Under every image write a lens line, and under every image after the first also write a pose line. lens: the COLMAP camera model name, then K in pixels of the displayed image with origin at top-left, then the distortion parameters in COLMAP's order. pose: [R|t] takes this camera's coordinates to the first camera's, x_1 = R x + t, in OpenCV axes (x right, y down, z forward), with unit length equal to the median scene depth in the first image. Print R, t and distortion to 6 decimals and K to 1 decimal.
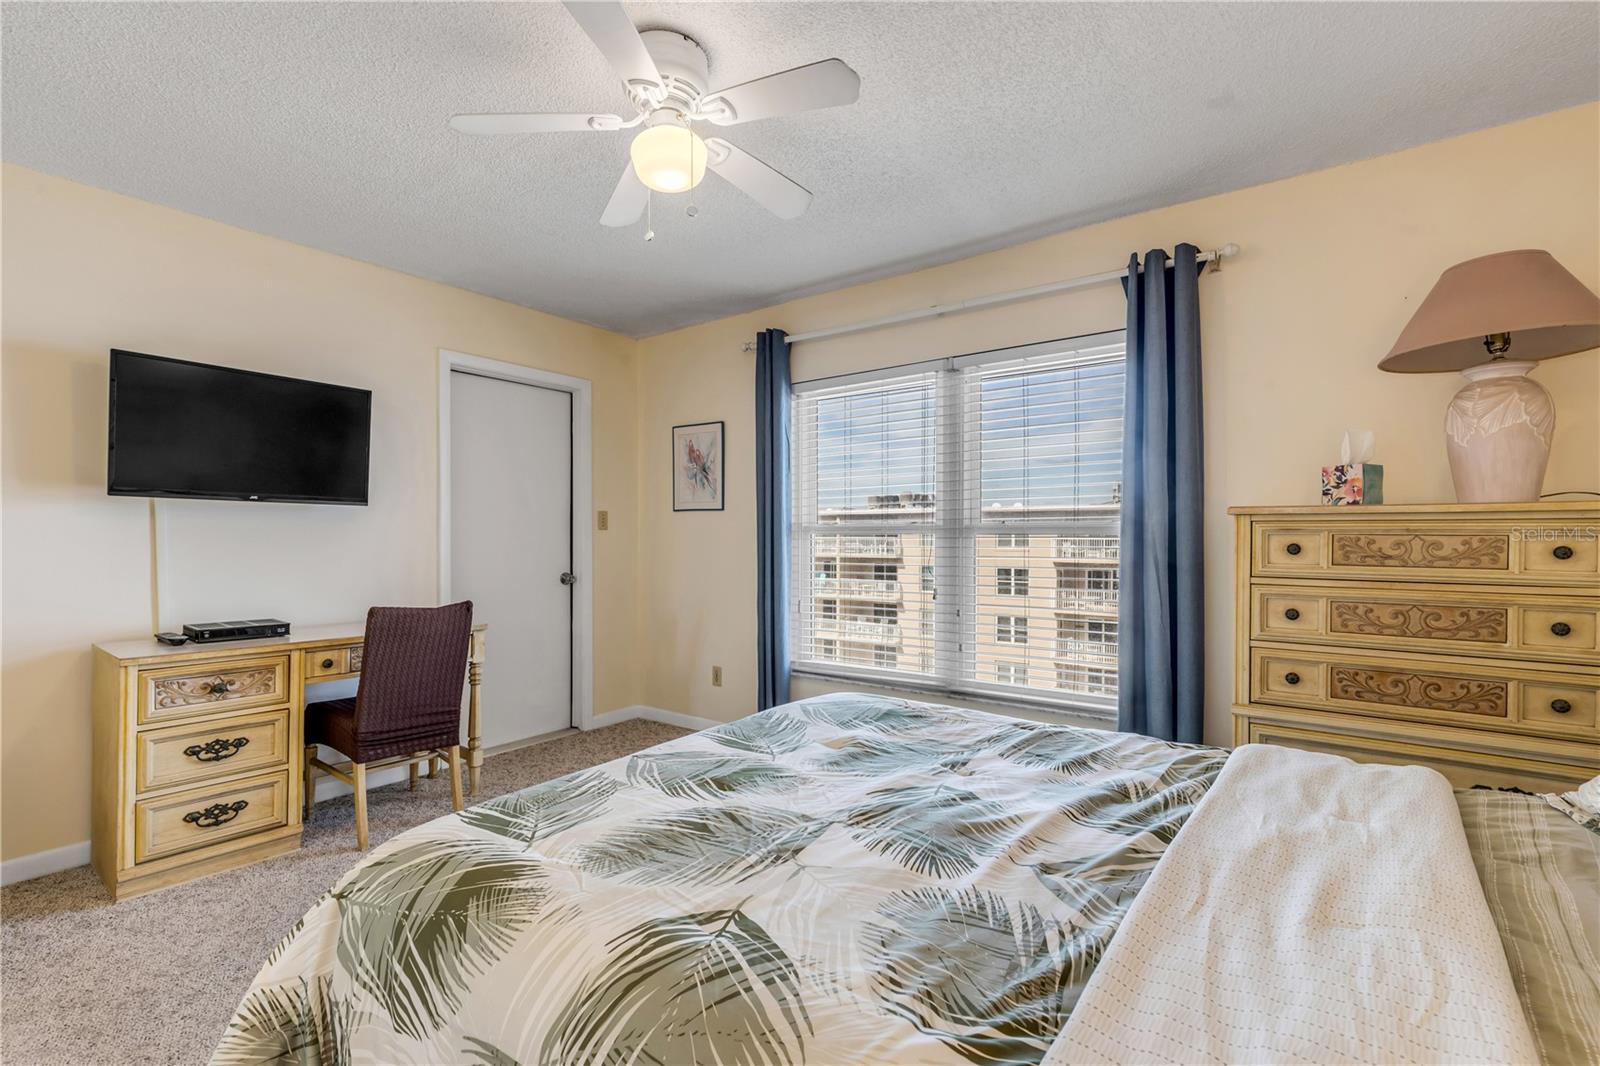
lens RADIAL K [[728.5, 0, 810.7], [0, 728.5, 537.5], [0, 0, 1]] dist [0.002267, -0.000008]
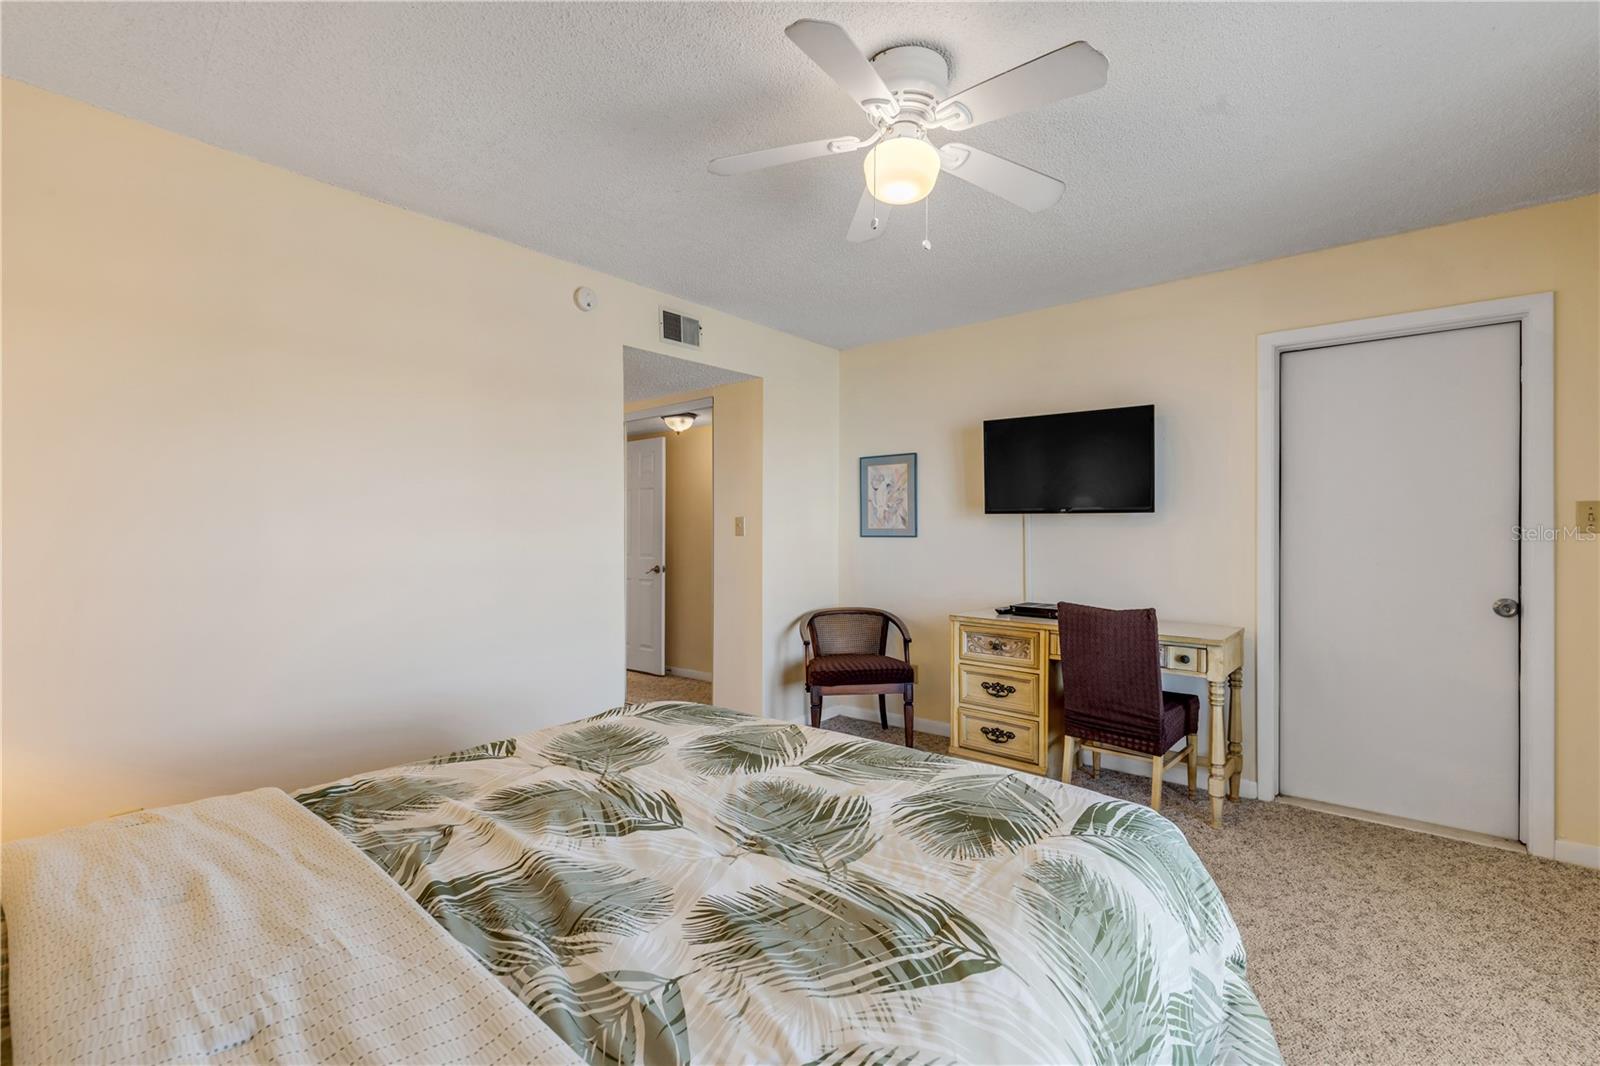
lens RADIAL K [[728.5, 0, 807.5], [0, 728.5, 533.2], [0, 0, 1]] dist [0.002267, -0.000008]
pose [[-0.080172, -0.002918, -0.996777, 0.880077], [-0.004453, 0.999987, -0.002569, -0.013767], [0.996771, 0.004233, -0.080184, 1.022351]]
